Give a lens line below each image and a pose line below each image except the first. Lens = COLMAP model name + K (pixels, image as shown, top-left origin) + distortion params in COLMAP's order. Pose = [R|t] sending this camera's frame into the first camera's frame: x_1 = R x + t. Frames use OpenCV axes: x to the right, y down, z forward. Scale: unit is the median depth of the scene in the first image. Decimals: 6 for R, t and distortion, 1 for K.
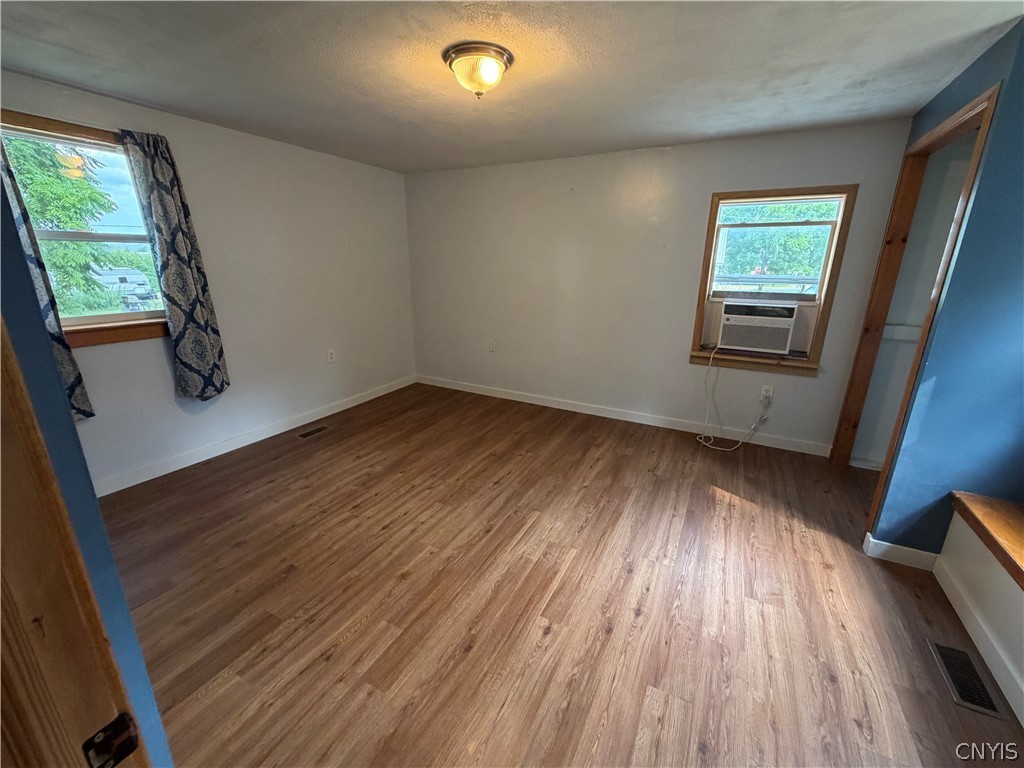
lens RADIAL K [[412.5, 0, 504.8], [0, 412.5, 381.2], [0, 0, 1]] dist [0.000288, 0.000180]
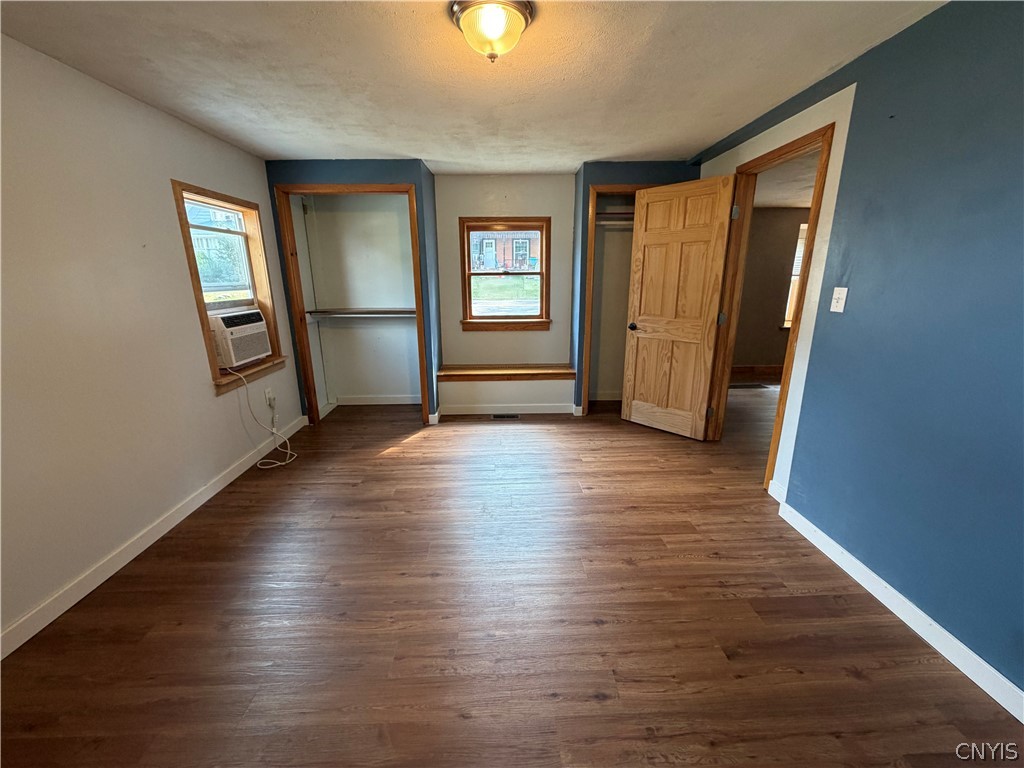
lens RADIAL K [[412.5, 0, 507.1], [0, 412.5, 385.5], [0, 0, 1]] dist [0.000288, 0.000180]
pose [[-0.506080, -0.226341, 0.832258, -0.777922], [0.245338, 0.887311, 0.390498, -0.375027], [-0.826857, 0.401808, -0.393520, 1.349252]]
